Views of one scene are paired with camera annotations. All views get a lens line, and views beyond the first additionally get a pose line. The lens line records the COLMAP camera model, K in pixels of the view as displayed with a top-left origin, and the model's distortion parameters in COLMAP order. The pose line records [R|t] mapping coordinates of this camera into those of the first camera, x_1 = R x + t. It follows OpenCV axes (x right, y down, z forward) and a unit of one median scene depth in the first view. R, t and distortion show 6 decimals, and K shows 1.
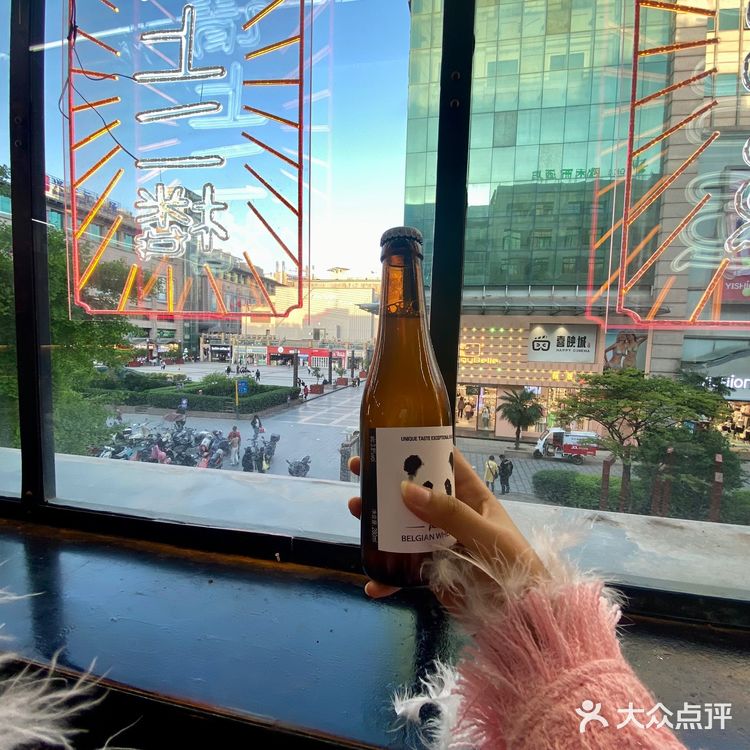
lens RADIAL K [[401.1, 0, 373.4], [0, 401.1, 382.5], [0, 0, 1]] dist [0.055677, -0.050072]
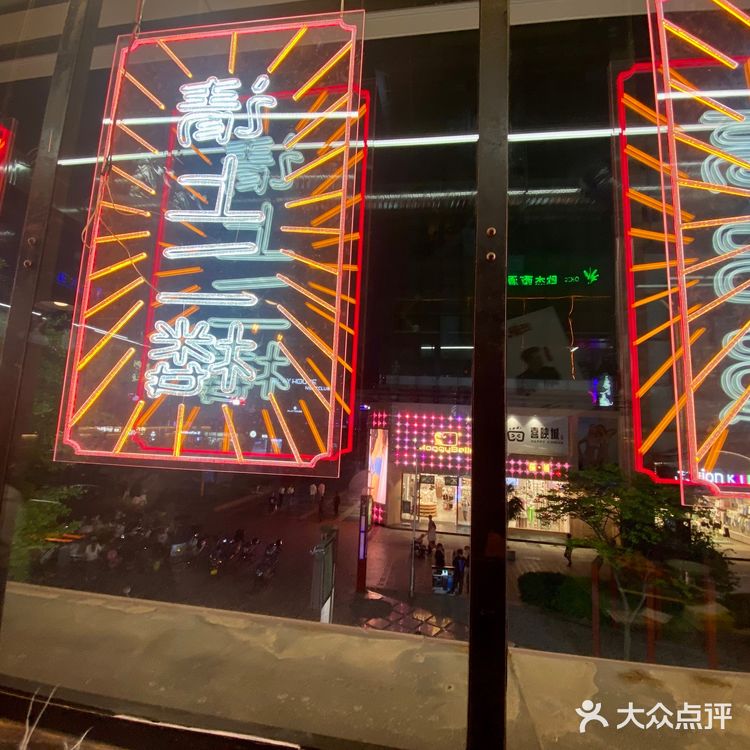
lens RADIAL K [[406.1, 0, 372.7], [0, 406.1, 375.1], [0, 0, 1]] dist [0.001184, -0.000457]
pose [[0.998037, 0.025965, 0.056992, -0.010985], [-0.012389, 0.973881, -0.226721, -0.012278], [-0.061390, 0.225570, 0.972291, 0.007721]]
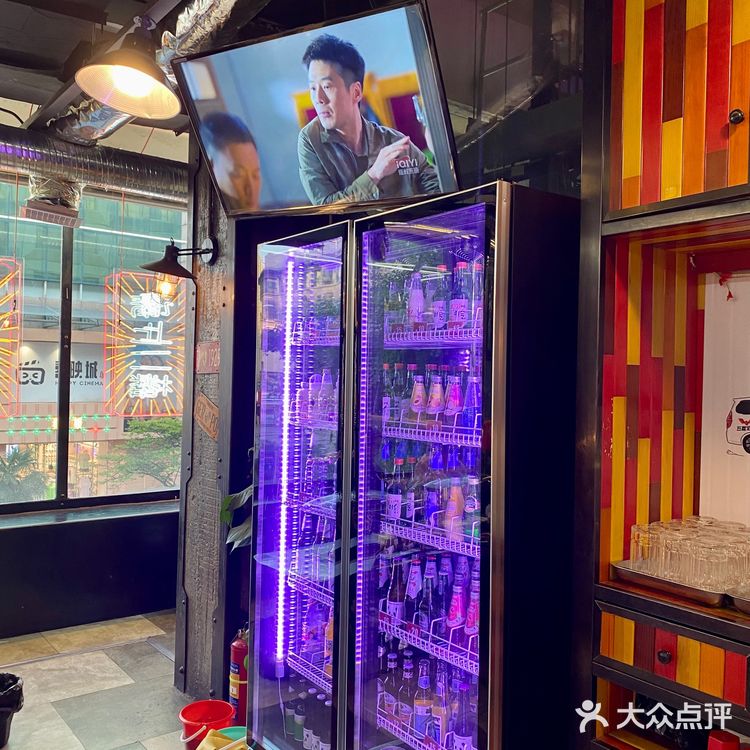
lens RADIAL K [[753.3, 0, 374.1], [0, 753.3, 379.4], [0, 0, 1]] dist [0.092690, -0.165309]
pose [[0.645332, -0.013689, 0.763779, -0.286960], [0.069209, 0.996775, -0.040612, -0.007734], [-0.760760, 0.079069, 0.644199, -0.299949]]
